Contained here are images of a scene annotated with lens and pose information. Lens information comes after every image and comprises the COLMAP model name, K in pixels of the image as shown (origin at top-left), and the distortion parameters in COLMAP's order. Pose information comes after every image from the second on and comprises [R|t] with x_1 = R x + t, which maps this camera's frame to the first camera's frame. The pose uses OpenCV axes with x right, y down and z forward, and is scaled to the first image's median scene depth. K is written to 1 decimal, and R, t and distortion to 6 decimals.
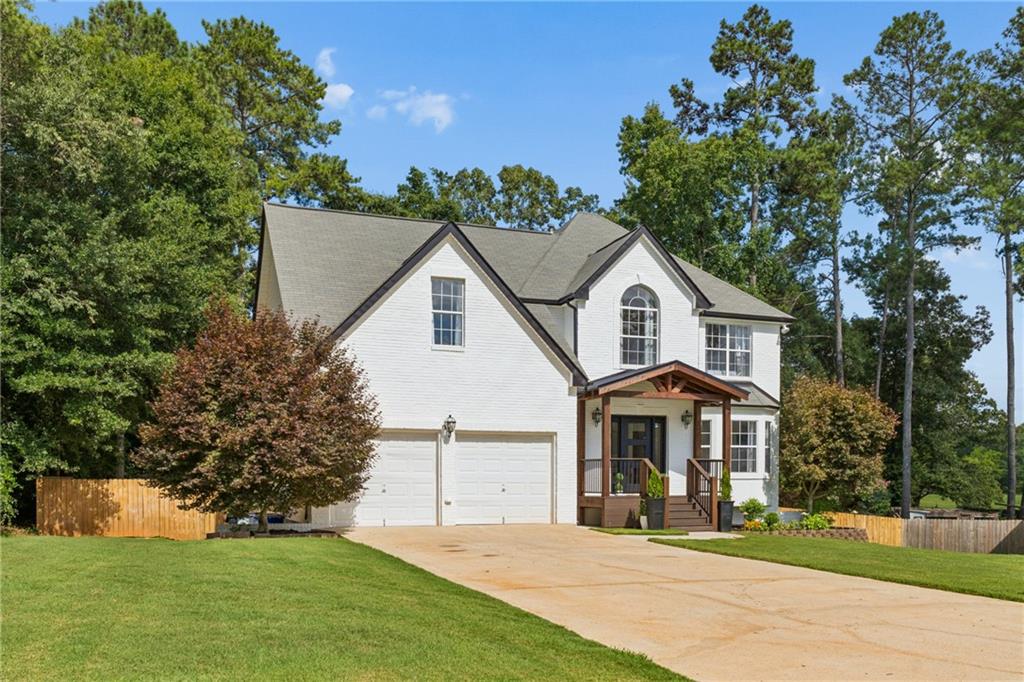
lens RADIAL K [[877.0, 0, 513.1], [0, 877.0, 342.2], [0, 0, 1]] dist [0.004841, 0.003357]
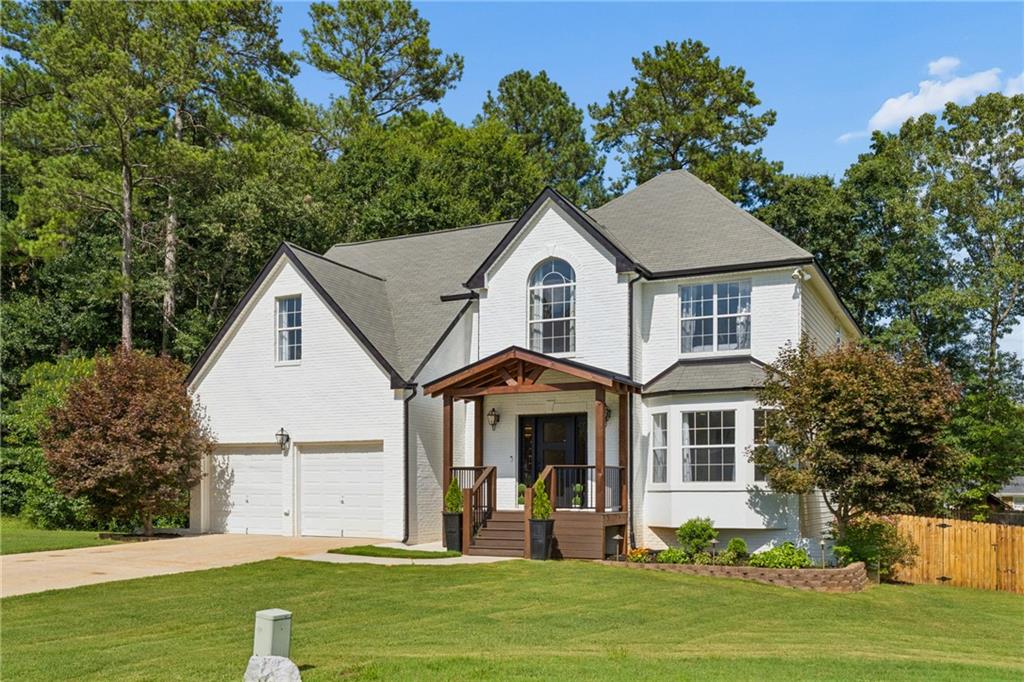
lens RADIAL K [[877.0, 0, 512.6], [0, 877.0, 339.8], [0, 0, 1]] dist [0.004841, 0.003357]
pose [[0.703455, -0.119696, -0.700589, 0.689046], [0.109263, 0.992212, -0.059810, 0.057903], [0.702291, -0.034475, 0.711054, 0.375174]]
